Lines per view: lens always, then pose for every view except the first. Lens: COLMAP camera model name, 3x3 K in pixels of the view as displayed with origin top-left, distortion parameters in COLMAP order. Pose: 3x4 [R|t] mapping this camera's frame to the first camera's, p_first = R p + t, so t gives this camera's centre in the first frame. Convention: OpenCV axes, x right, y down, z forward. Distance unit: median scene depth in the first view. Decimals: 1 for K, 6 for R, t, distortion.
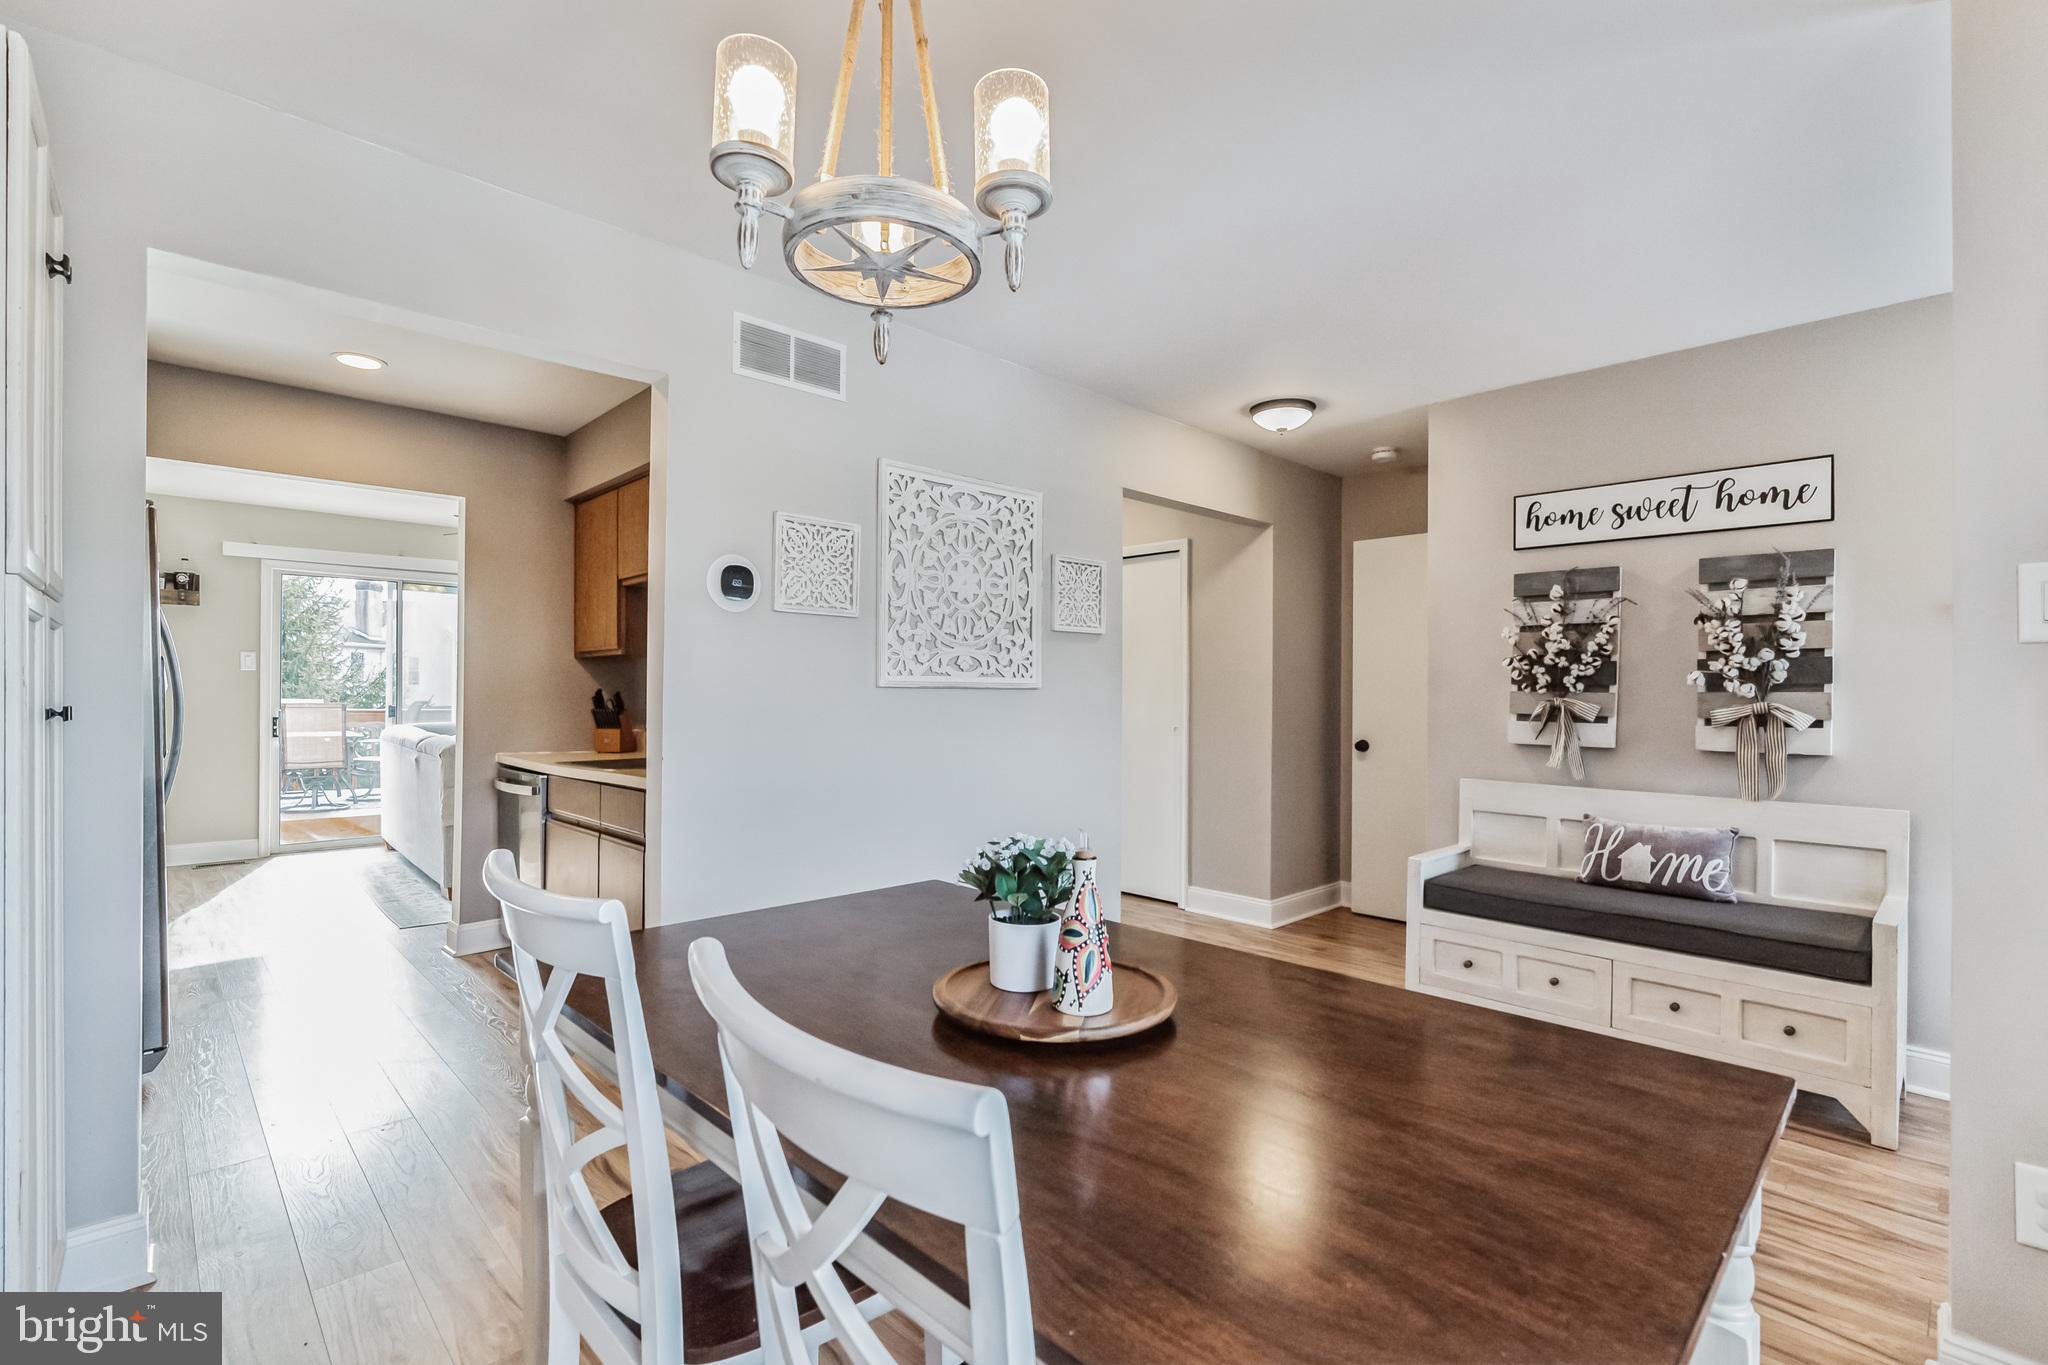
lens RADIAL K [[929.7, 0, 1017.4], [0, 929.7, 692.0], [0, 0, 1]] dist [-0.009677, 0.003225]
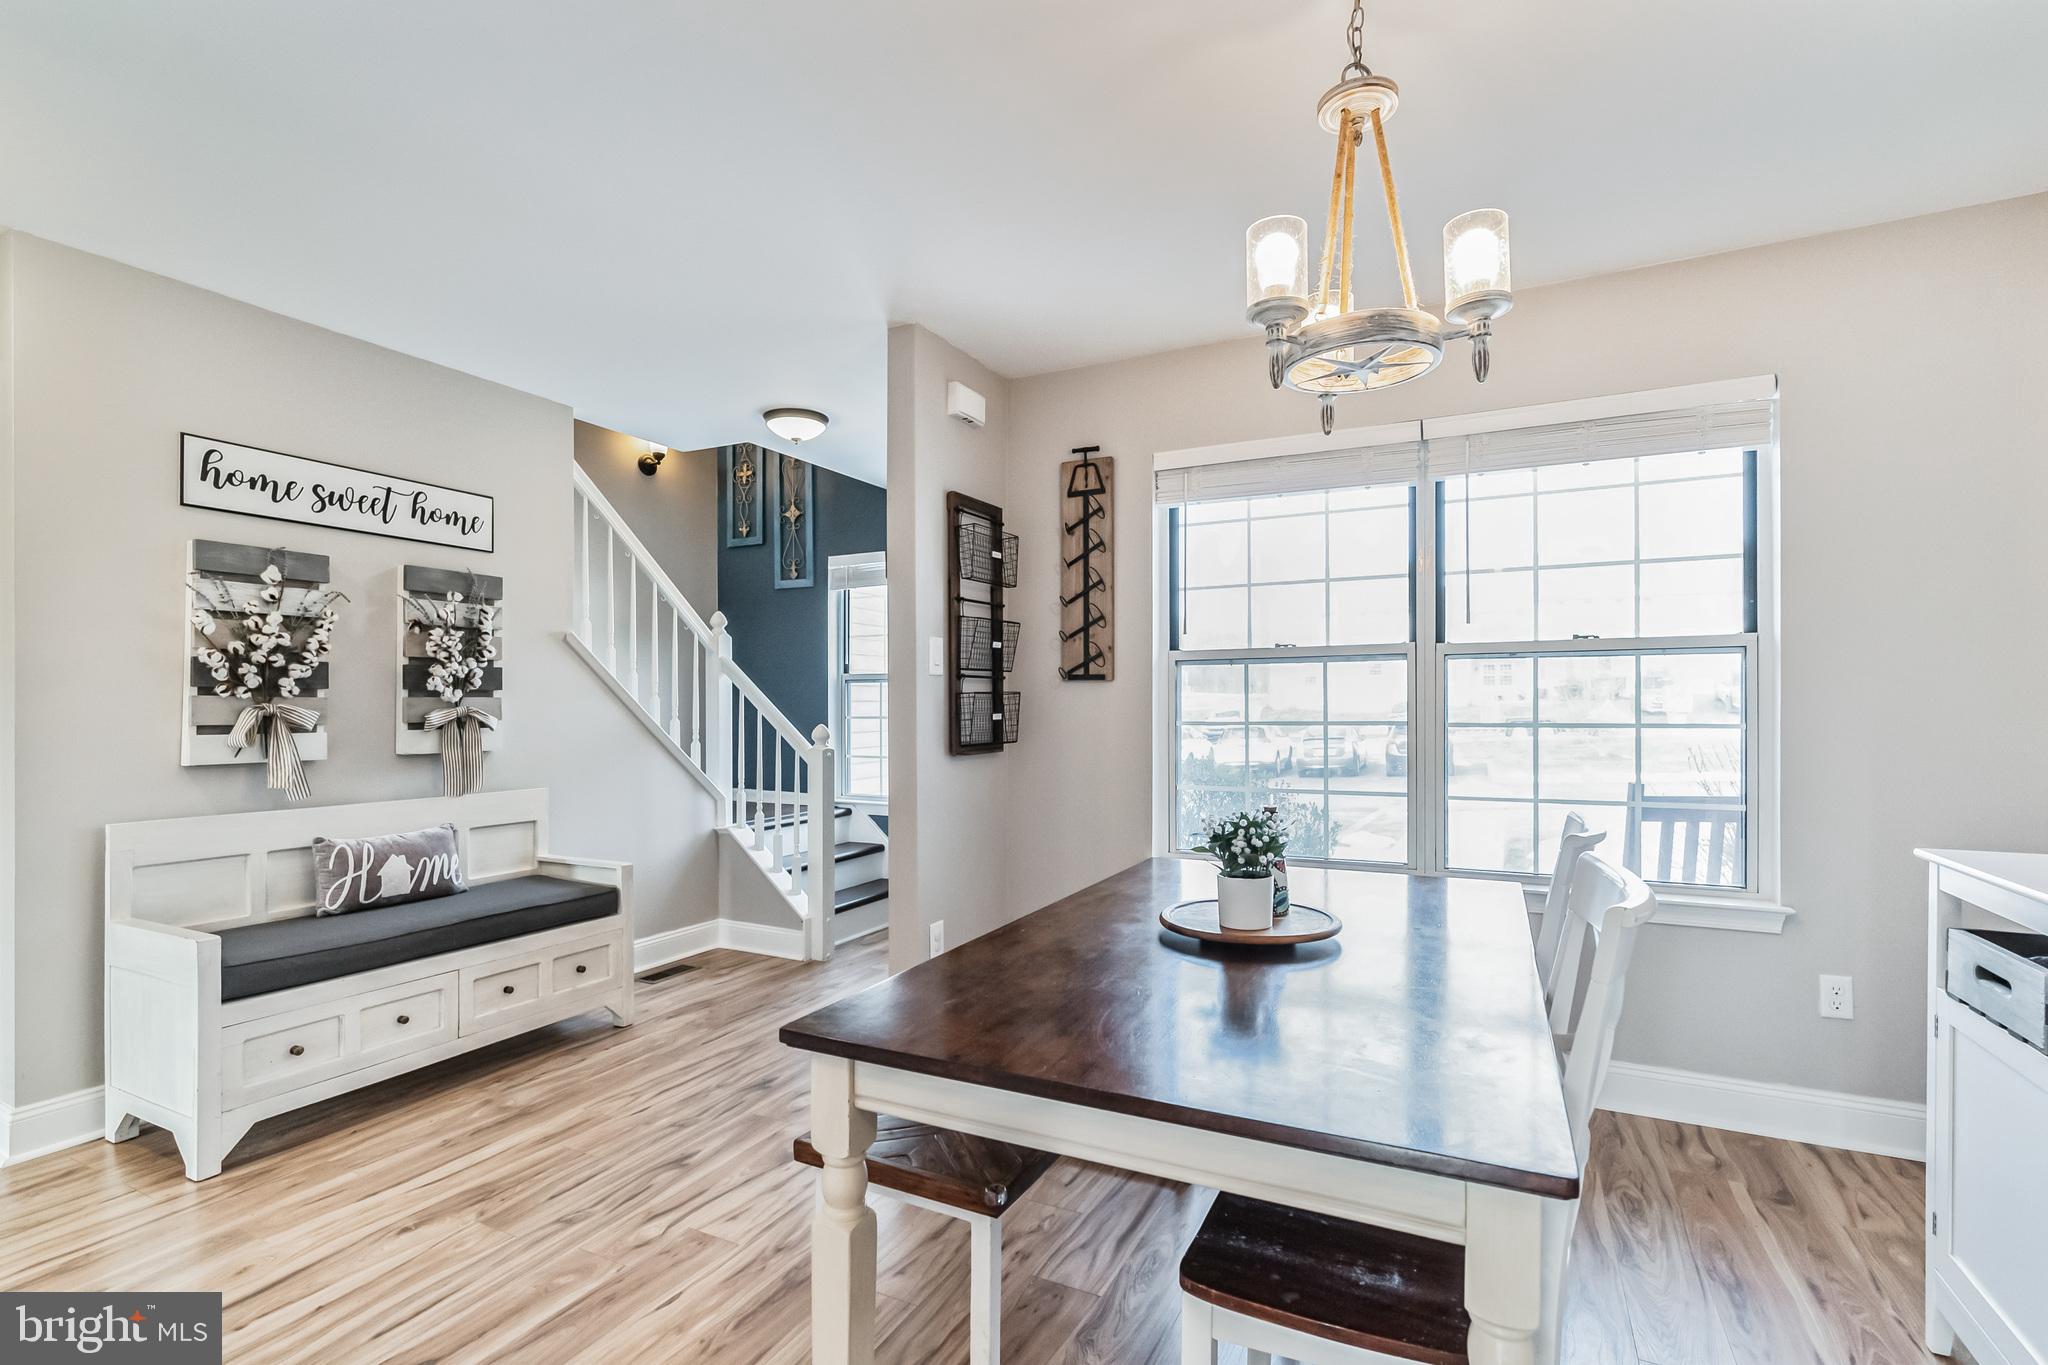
lens RADIAL K [[929.7, 0, 1045.6], [0, 929.7, 702.5], [0, 0, 1]] dist [-0.009677, 0.003225]
pose [[-0.346083, -0.009587, 0.938155, -0.428602], [-0.006558, 0.999948, 0.007799, -0.005877], [-0.938181, -0.003454, -0.346128, 0.656338]]
